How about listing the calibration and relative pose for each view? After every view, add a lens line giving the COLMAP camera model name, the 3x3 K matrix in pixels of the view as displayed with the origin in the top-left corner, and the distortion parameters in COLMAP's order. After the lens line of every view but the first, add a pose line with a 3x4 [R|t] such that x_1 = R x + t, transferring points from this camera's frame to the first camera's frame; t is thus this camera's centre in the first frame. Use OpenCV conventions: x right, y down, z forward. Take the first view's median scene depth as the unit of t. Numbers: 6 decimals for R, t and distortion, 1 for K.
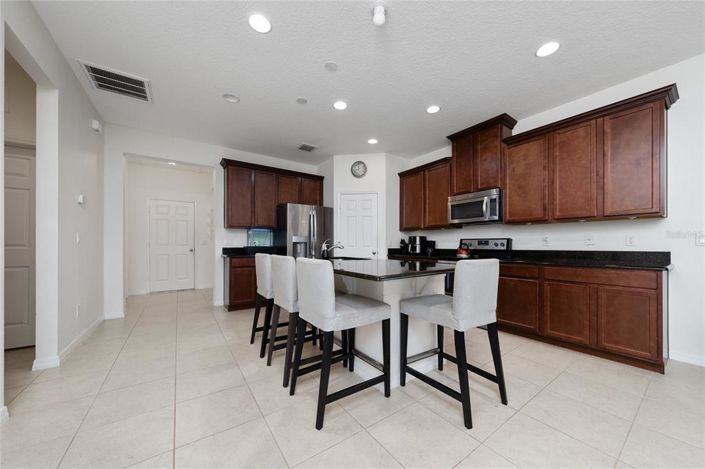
lens RADIAL K [[246.3, 0, 357.3], [0, 246.3, 244.4], [0, 0, 1]] dist [-0.007360, -0.000087]
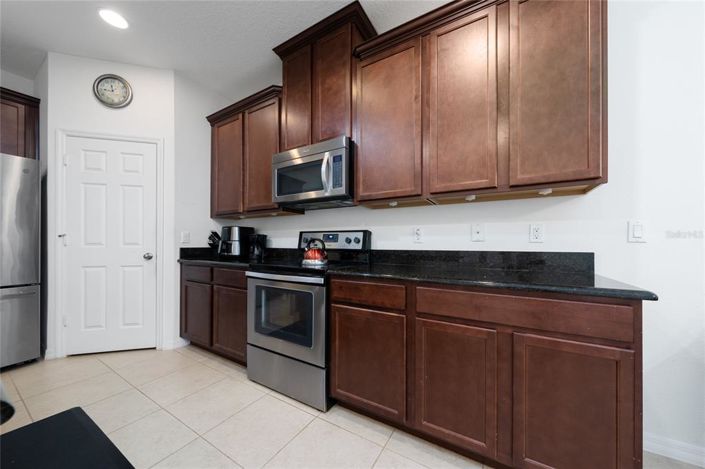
lens RADIAL K [[246.3, 0, 354.4], [0, 246.3, 241.3], [0, 0, 1]] dist [-0.007360, -0.000087]
pose [[0.916383, 0.003323, 0.400289, 0.350519], [-0.002421, 0.999993, -0.002759, 0.003848], [-0.400296, 0.001559, 0.916385, 0.463323]]
